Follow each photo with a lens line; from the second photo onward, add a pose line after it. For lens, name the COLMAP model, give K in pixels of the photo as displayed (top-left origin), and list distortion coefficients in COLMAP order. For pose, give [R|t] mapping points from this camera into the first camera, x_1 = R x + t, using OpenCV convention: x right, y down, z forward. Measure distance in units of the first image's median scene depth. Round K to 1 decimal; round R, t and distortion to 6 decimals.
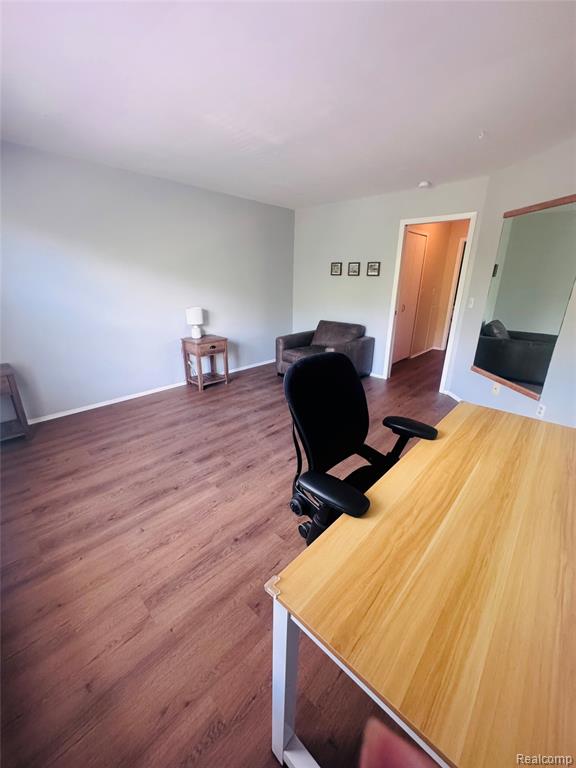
lens RADIAL K [[305.7, 0, 288.7], [0, 305.7, 381.7], [0, 0, 1]] dist [-0.002382, -0.000004]
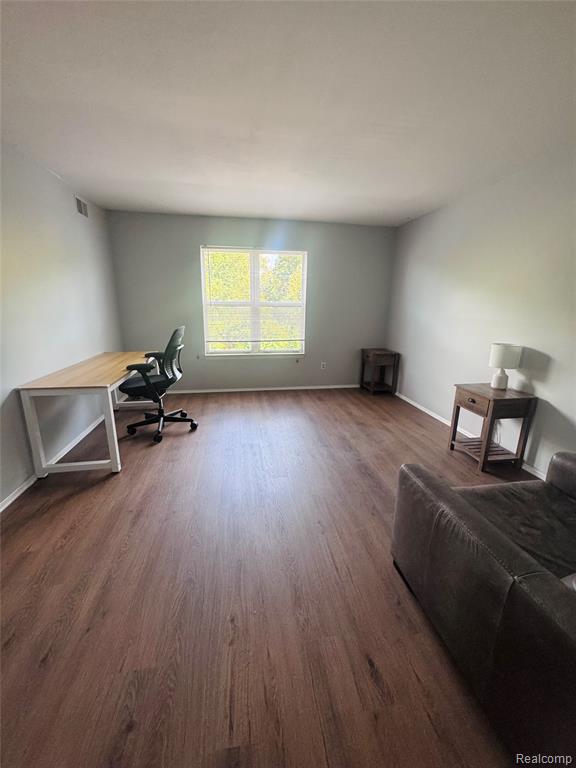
lens RADIAL K [[305.7, 0, 288.7], [0, 305.7, 381.7], [0, 0, 1]] dist [-0.002382, -0.000004]
pose [[-0.597756, 0.189197, -0.779033, 0.669776], [-0.274802, 0.864522, 0.420816, -0.419686], [0.753108, 0.465625, -0.464781, 1.283898]]
